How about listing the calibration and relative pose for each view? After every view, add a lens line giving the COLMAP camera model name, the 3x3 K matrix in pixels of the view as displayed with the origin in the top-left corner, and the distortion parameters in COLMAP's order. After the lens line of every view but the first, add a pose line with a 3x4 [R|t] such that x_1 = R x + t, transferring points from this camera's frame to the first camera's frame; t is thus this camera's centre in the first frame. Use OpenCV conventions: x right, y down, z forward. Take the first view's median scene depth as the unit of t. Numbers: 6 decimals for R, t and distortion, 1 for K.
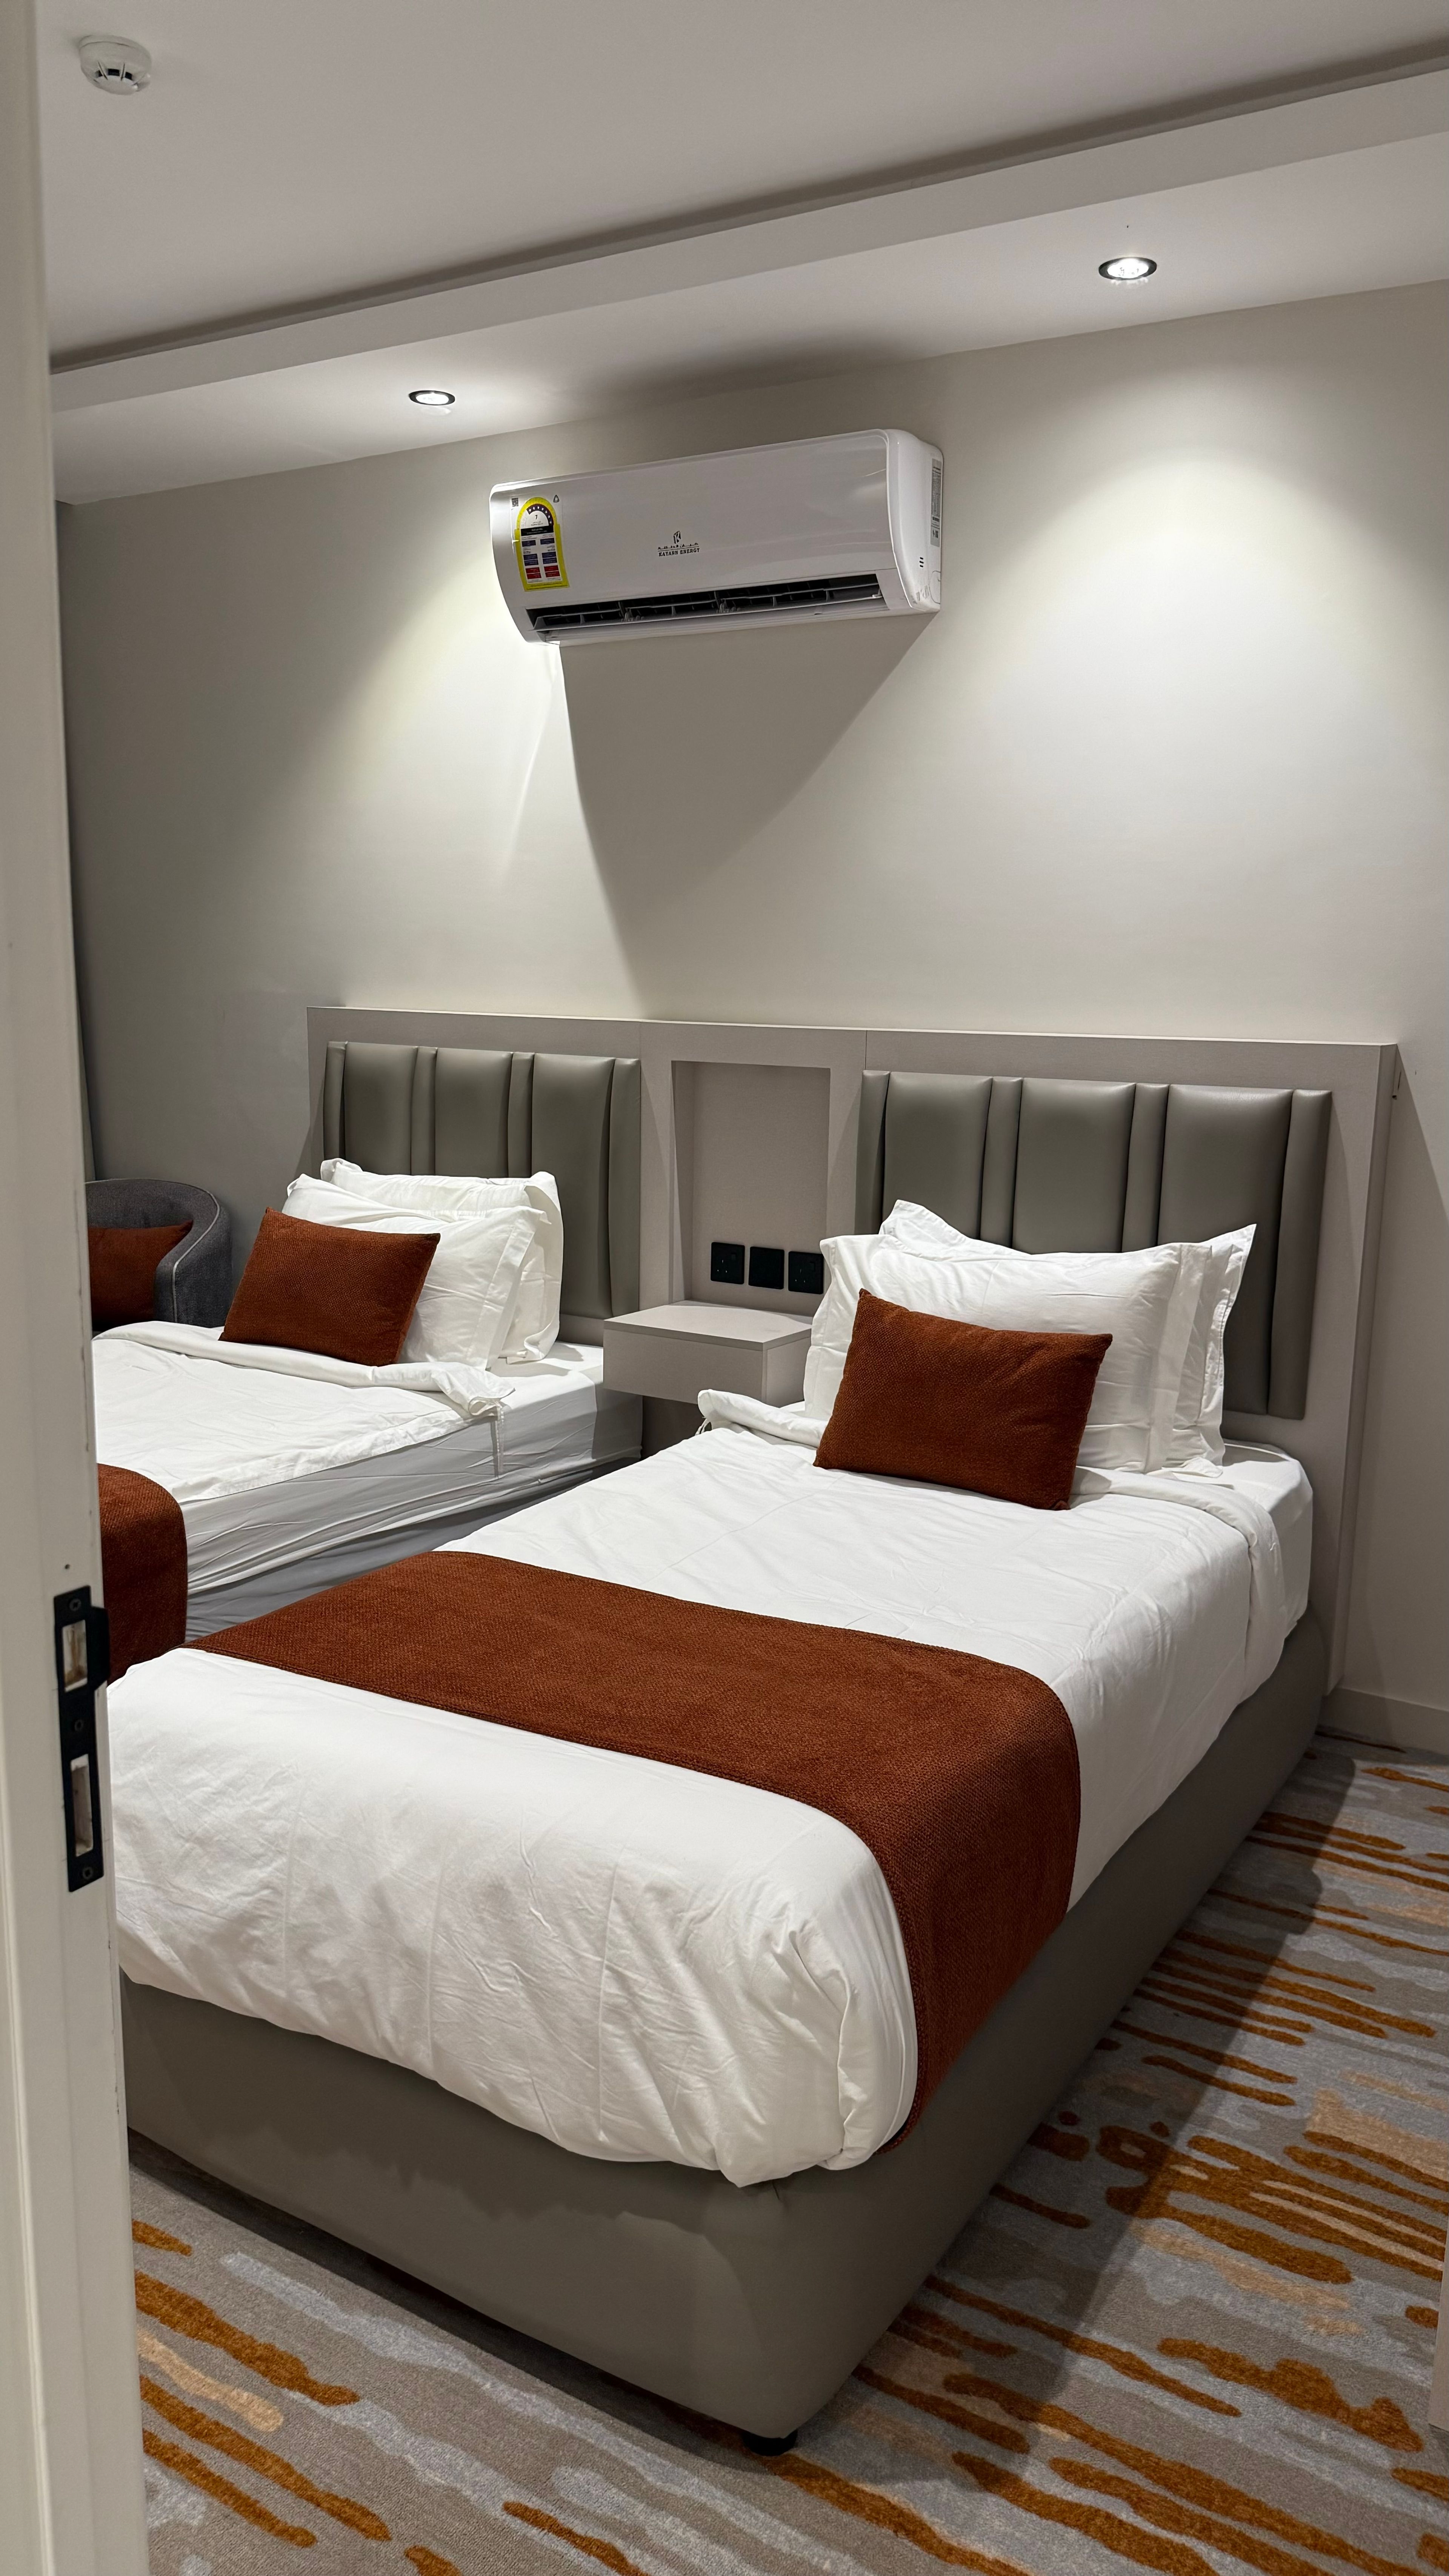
lens RADIAL K [[1815.4, 0, 709.0], [0, 1815.4, 1290.1], [0, 0, 1]] dist [0.044366, -0.043570]
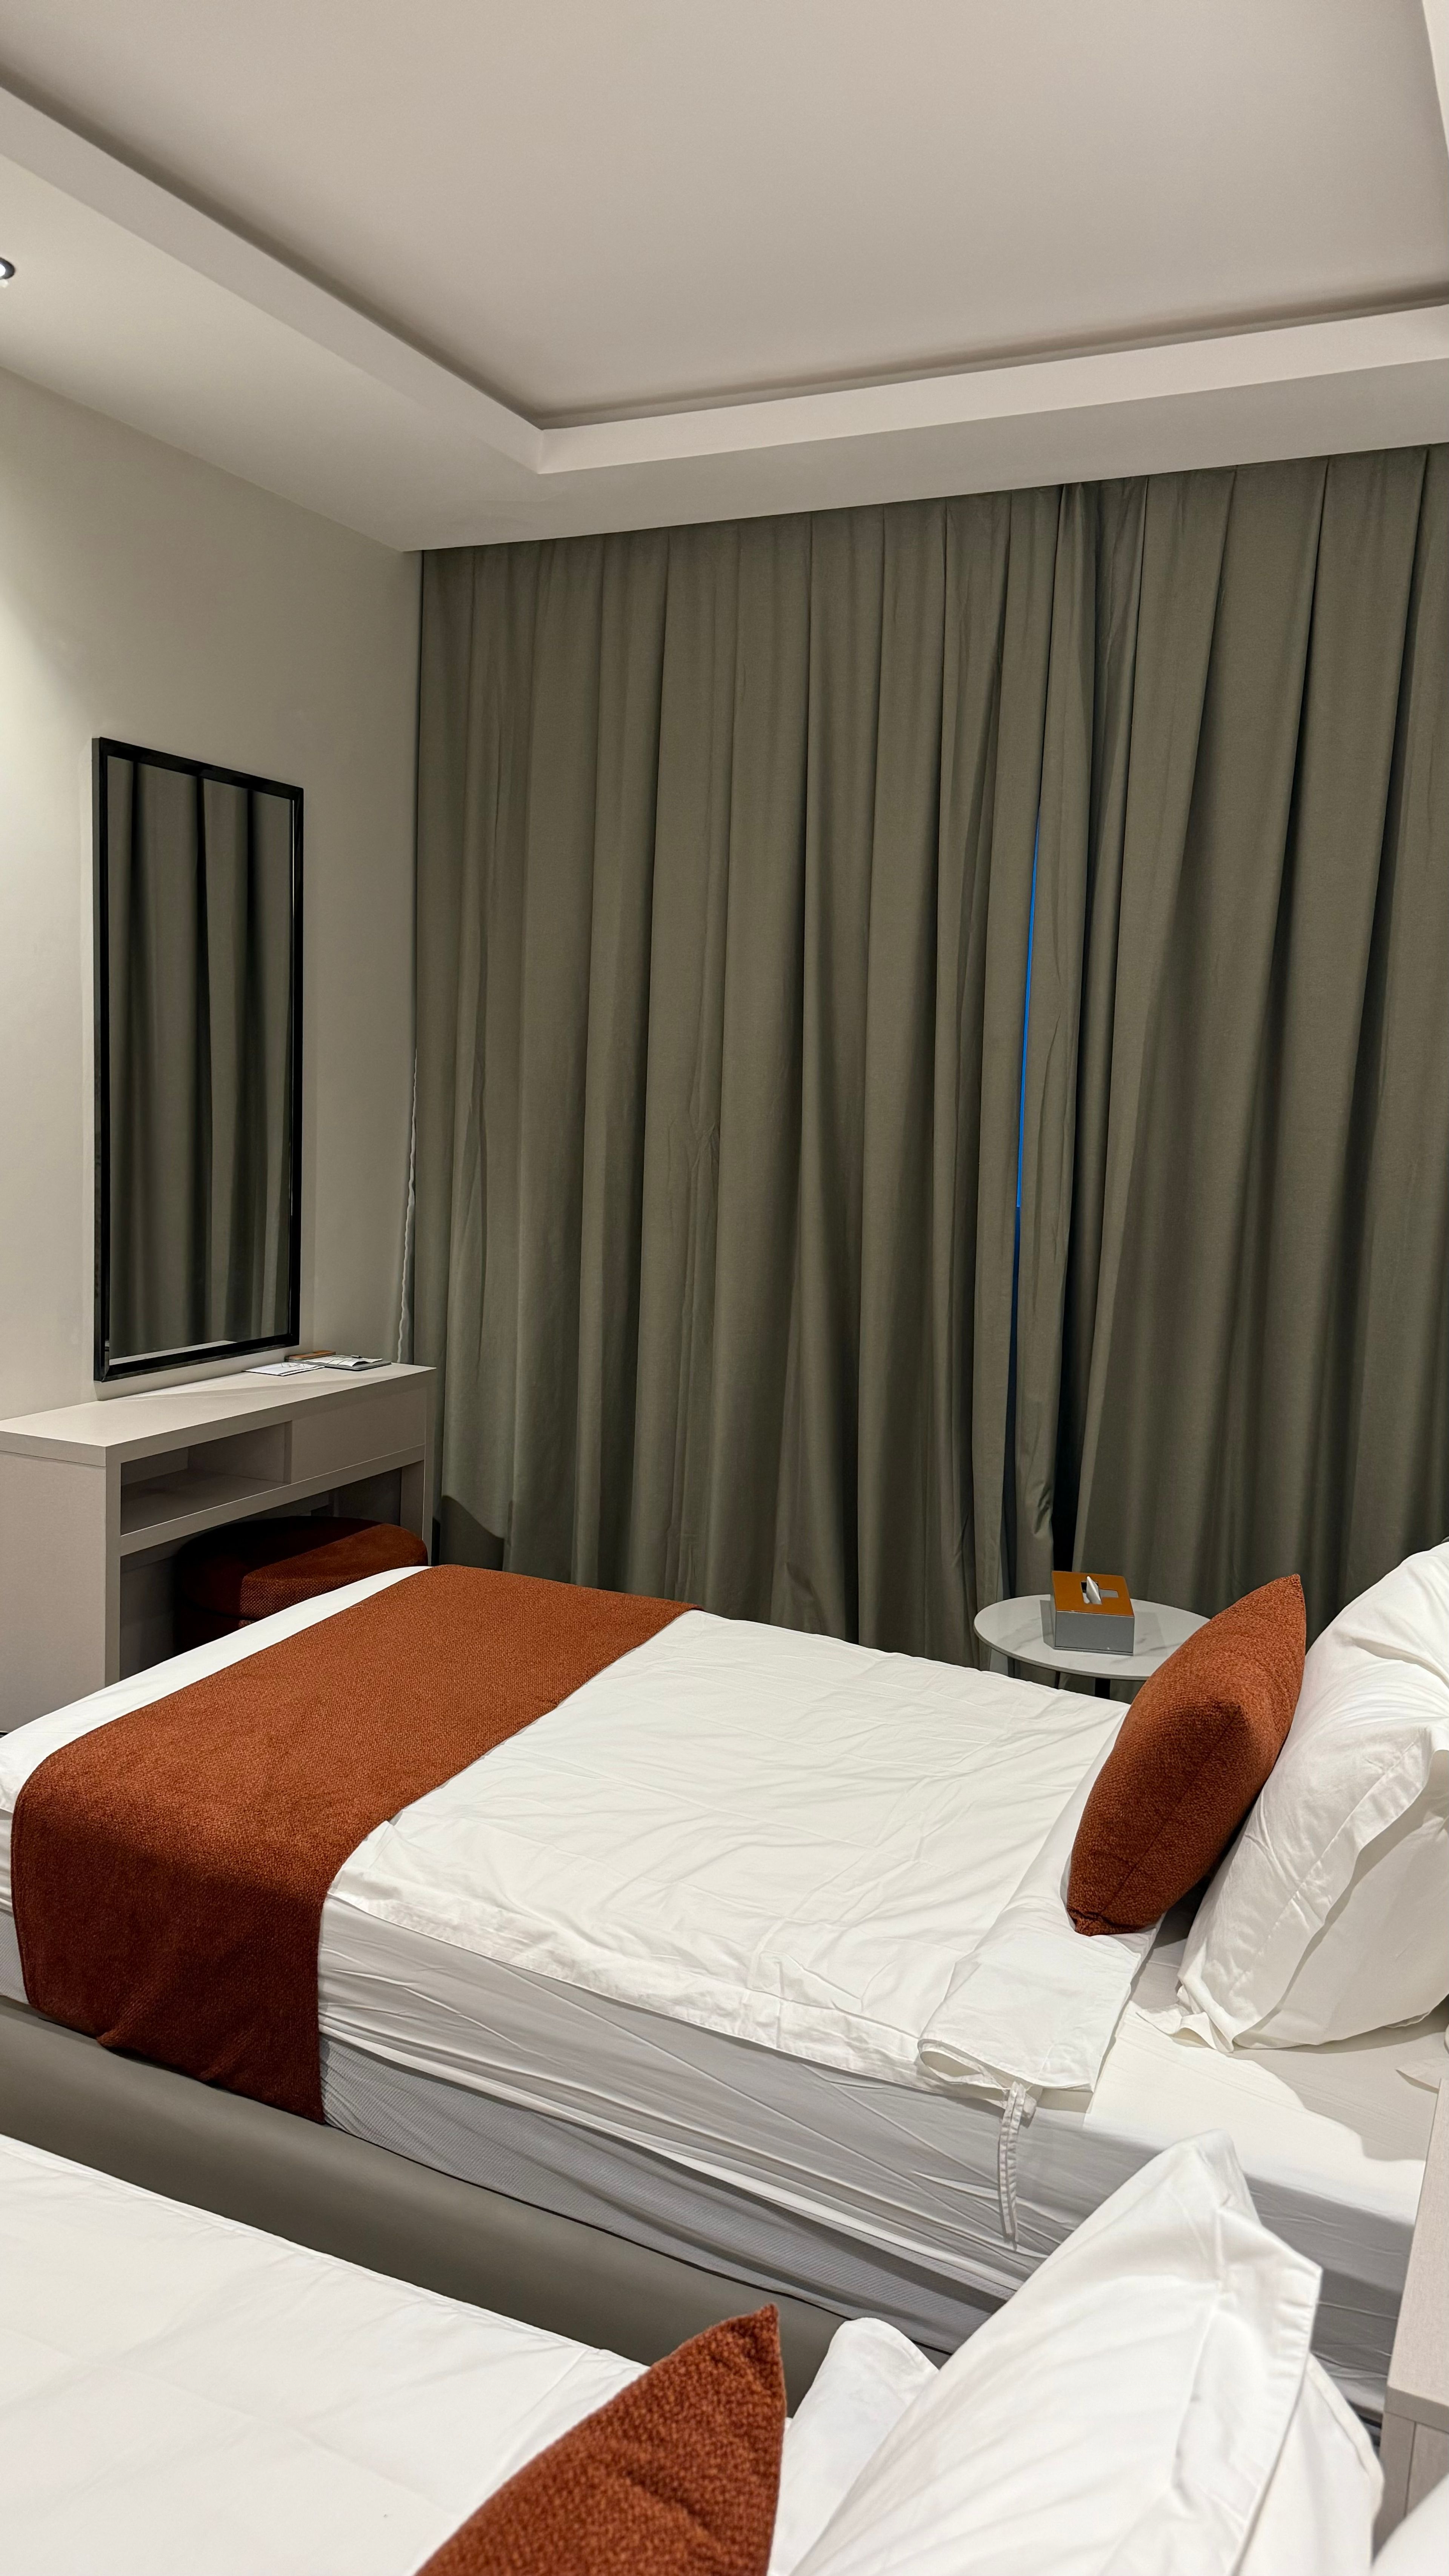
lens RADIAL K [[1815.4, 0, 725.0], [0, 1815.4, 1289.3], [0, 0, 1]] dist [0.044366, -0.043570]
pose [[0.113335, 0.103301, -0.988172, 0.332091], [-0.209695, 0.974664, 0.077839, -0.165528], [0.971176, 0.198393, 0.132125, 0.897733]]
